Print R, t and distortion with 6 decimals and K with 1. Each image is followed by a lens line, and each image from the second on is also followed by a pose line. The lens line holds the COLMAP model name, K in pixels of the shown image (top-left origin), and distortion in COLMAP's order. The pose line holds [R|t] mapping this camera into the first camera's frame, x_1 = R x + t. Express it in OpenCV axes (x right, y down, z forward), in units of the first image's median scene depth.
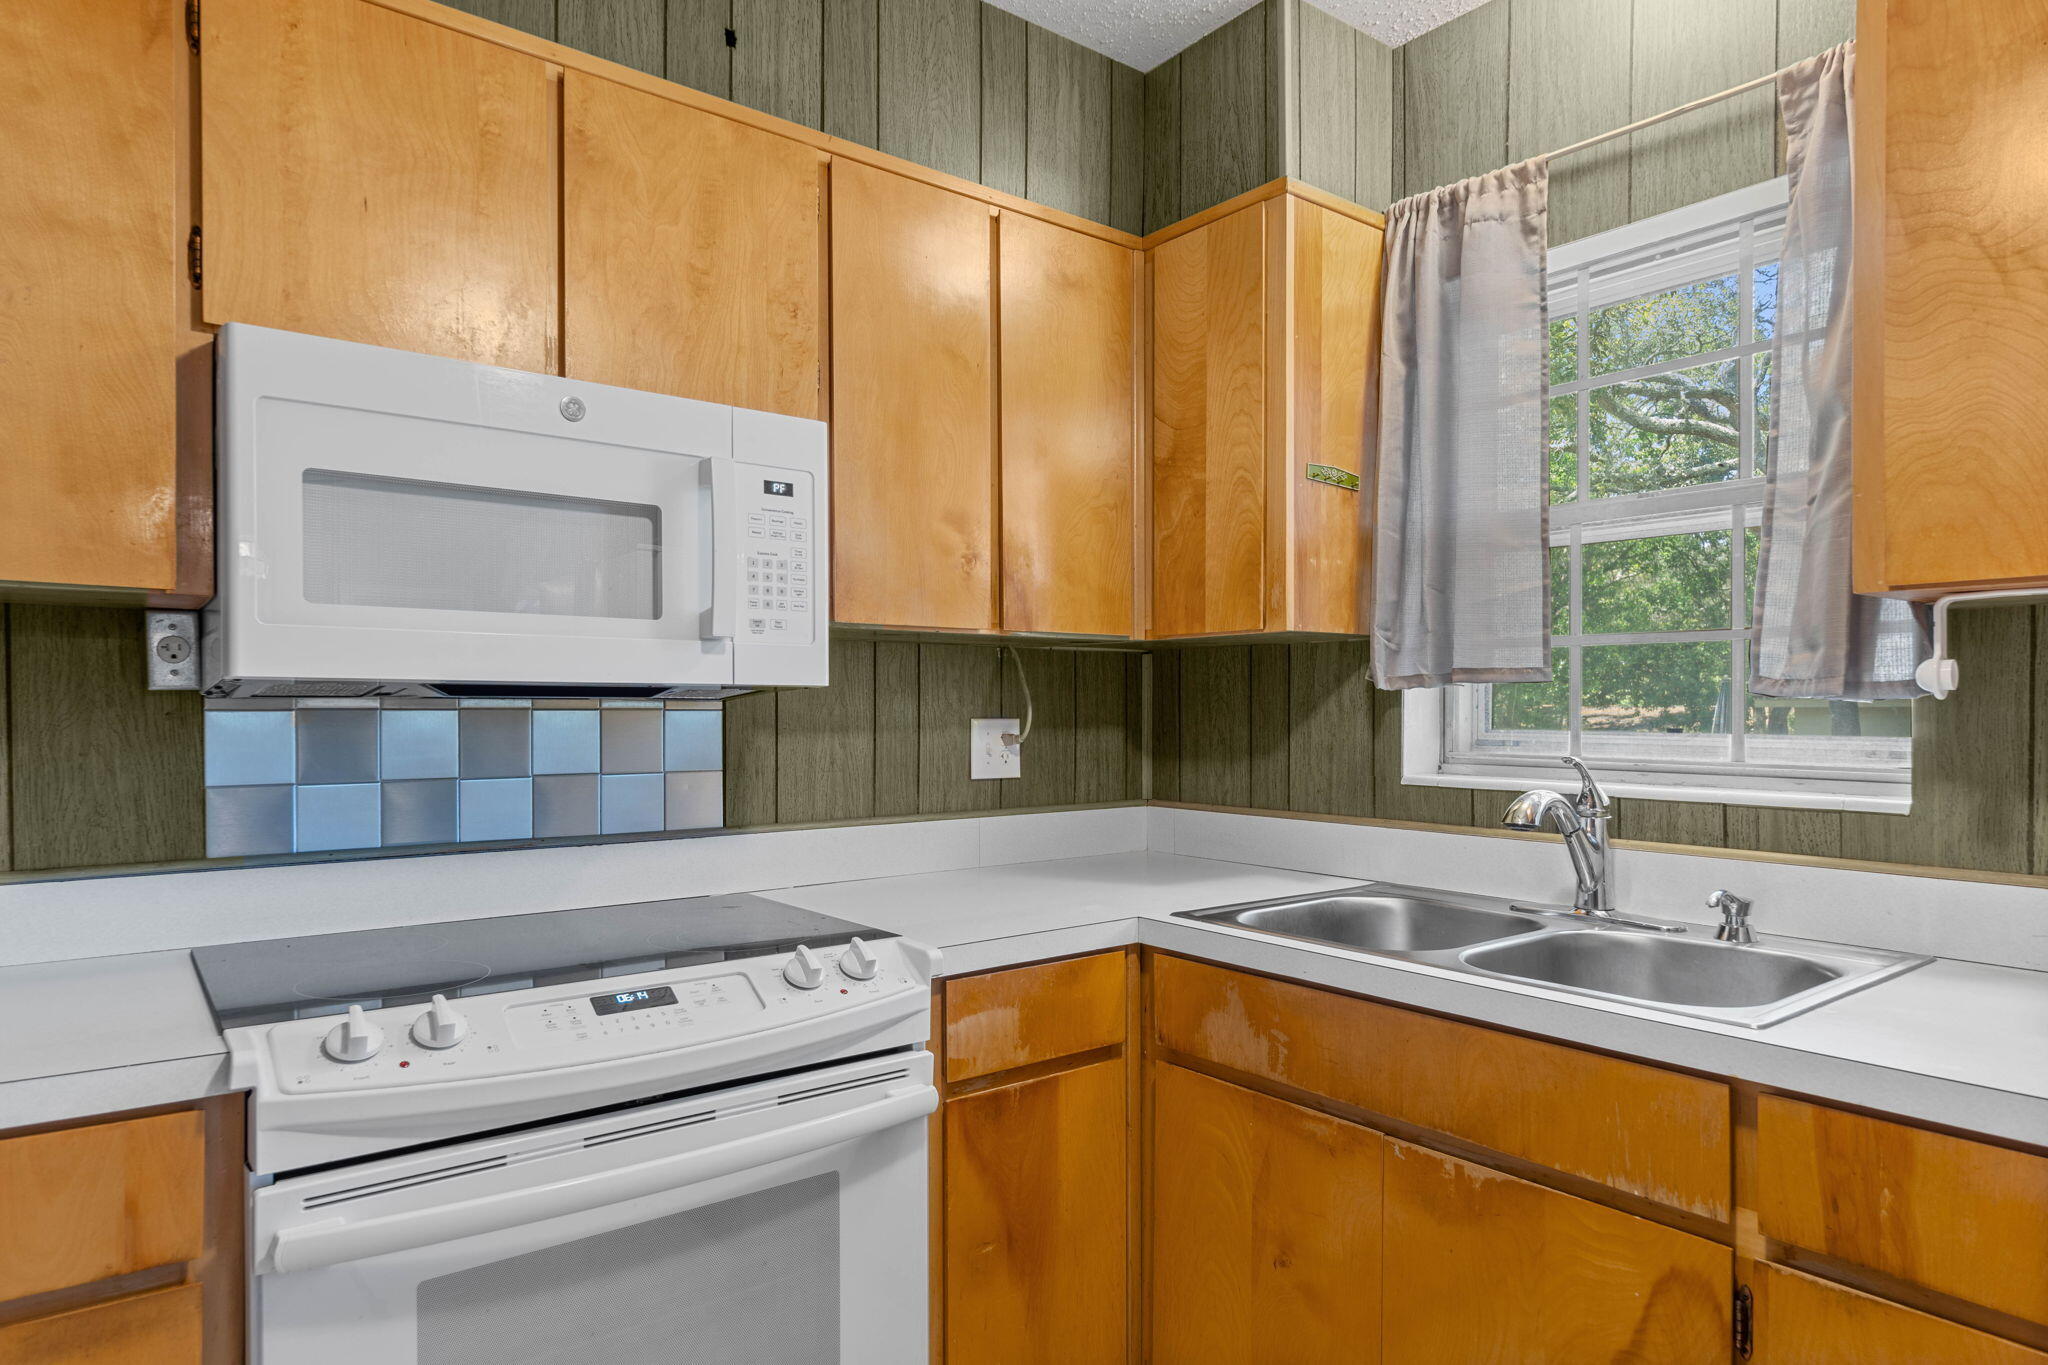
lens RADIAL K [[1194.5, 0, 1024.9], [0, 1194.5, 728.0], [0, 0, 1]] dist [0.001066, 0.001265]
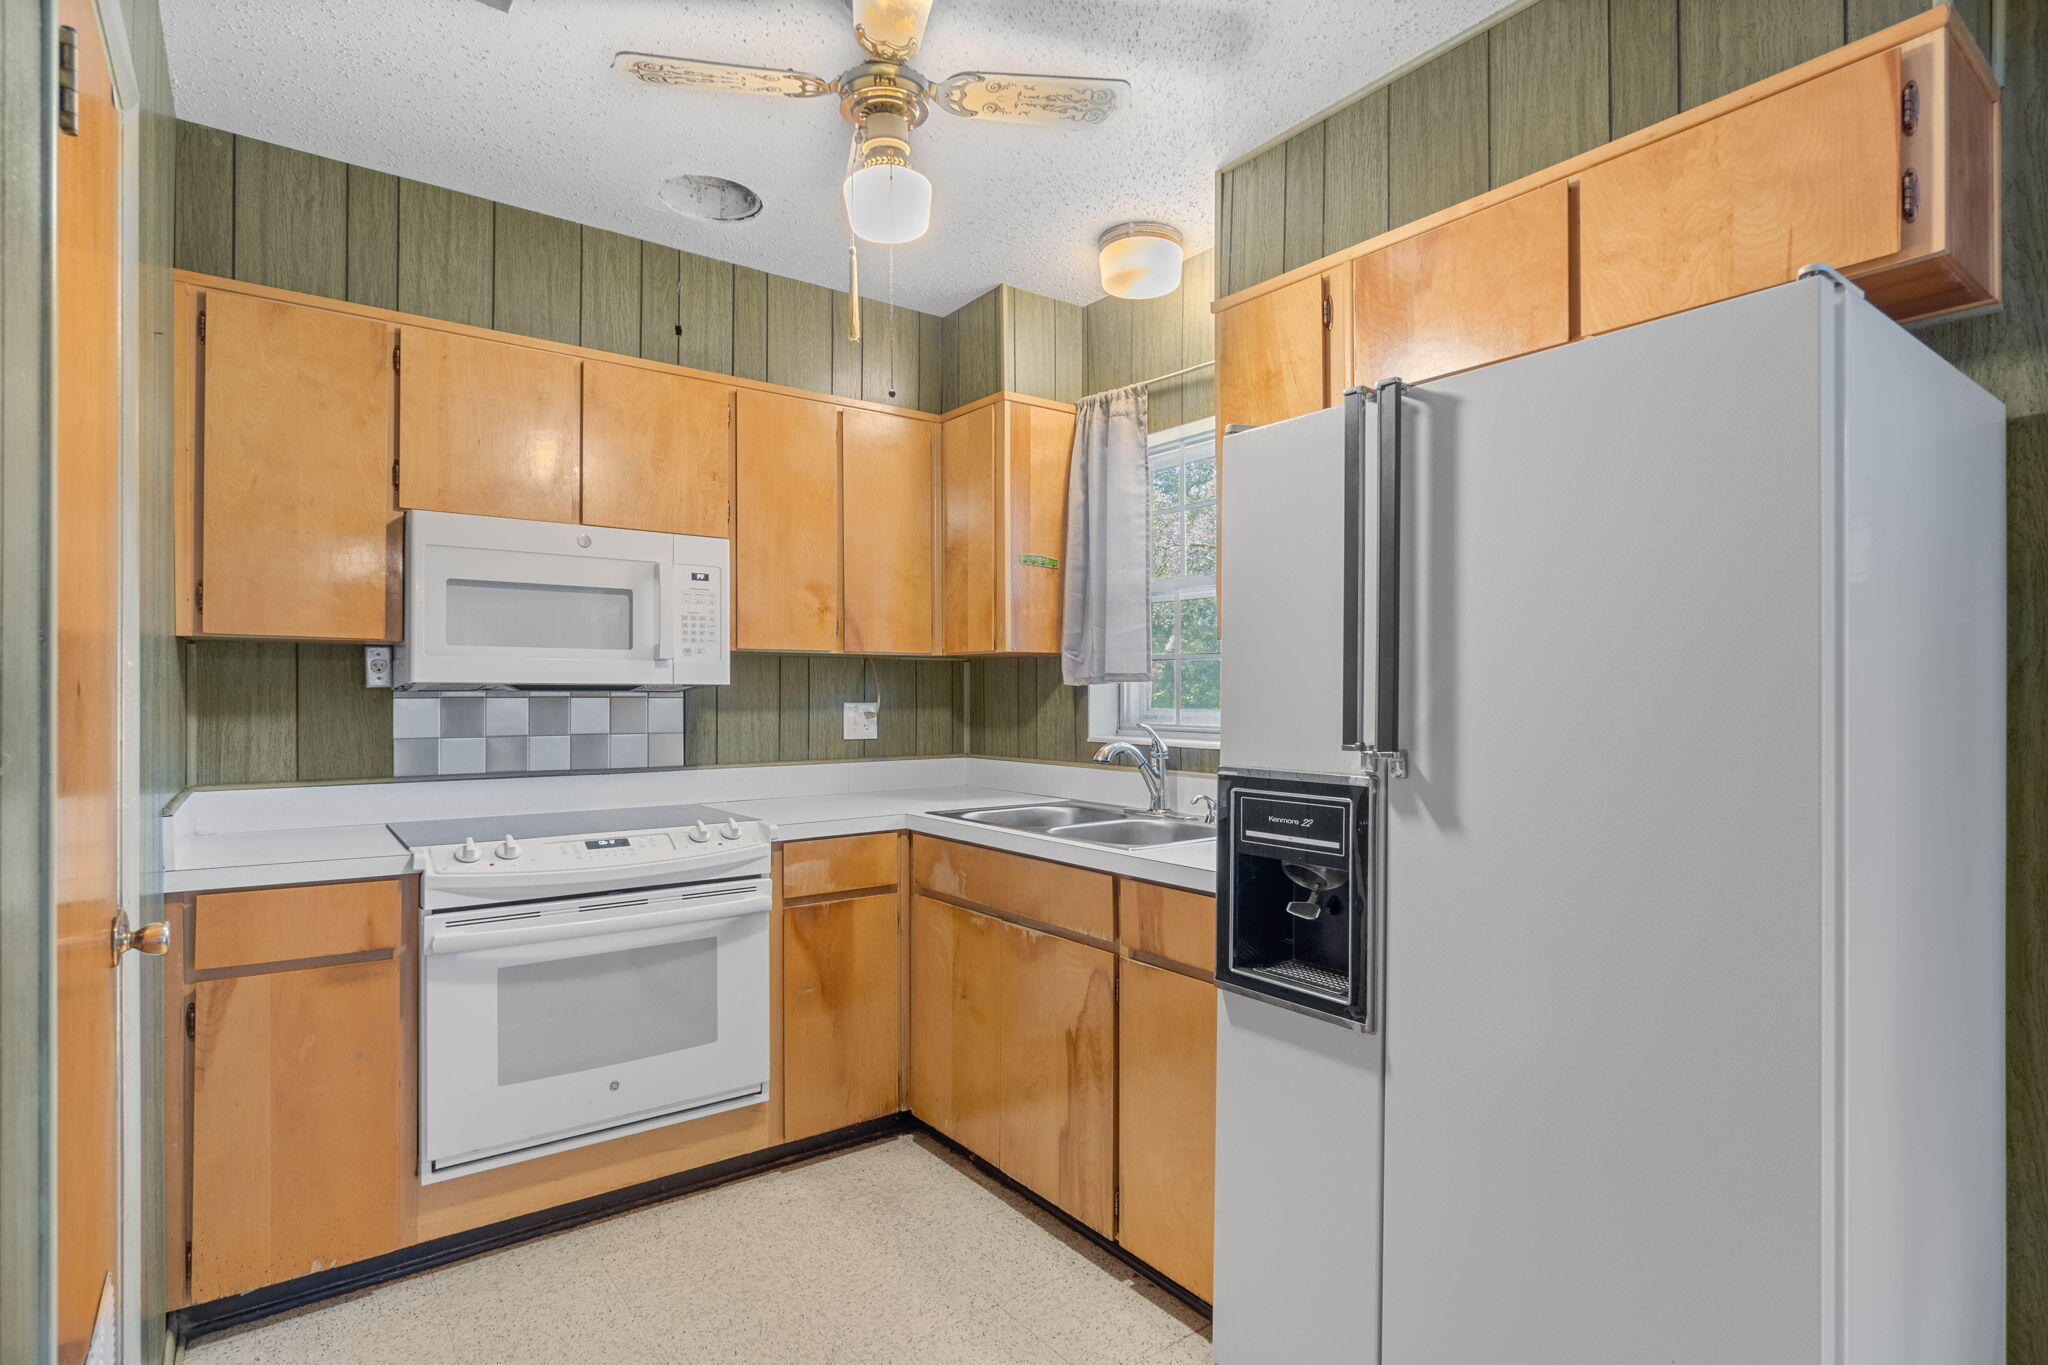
lens RADIAL K [[1029.8, 0, 1028.3], [0, 1029.8, 692.6], [0, 0, 1]] dist [-0.005385, -0.000910]
pose [[0.999827, -0.000385, -0.018602, 0.331542], [0.000061, 0.999848, -0.017408, 0.004672], [0.018606, 0.017404, 0.999675, -0.577231]]
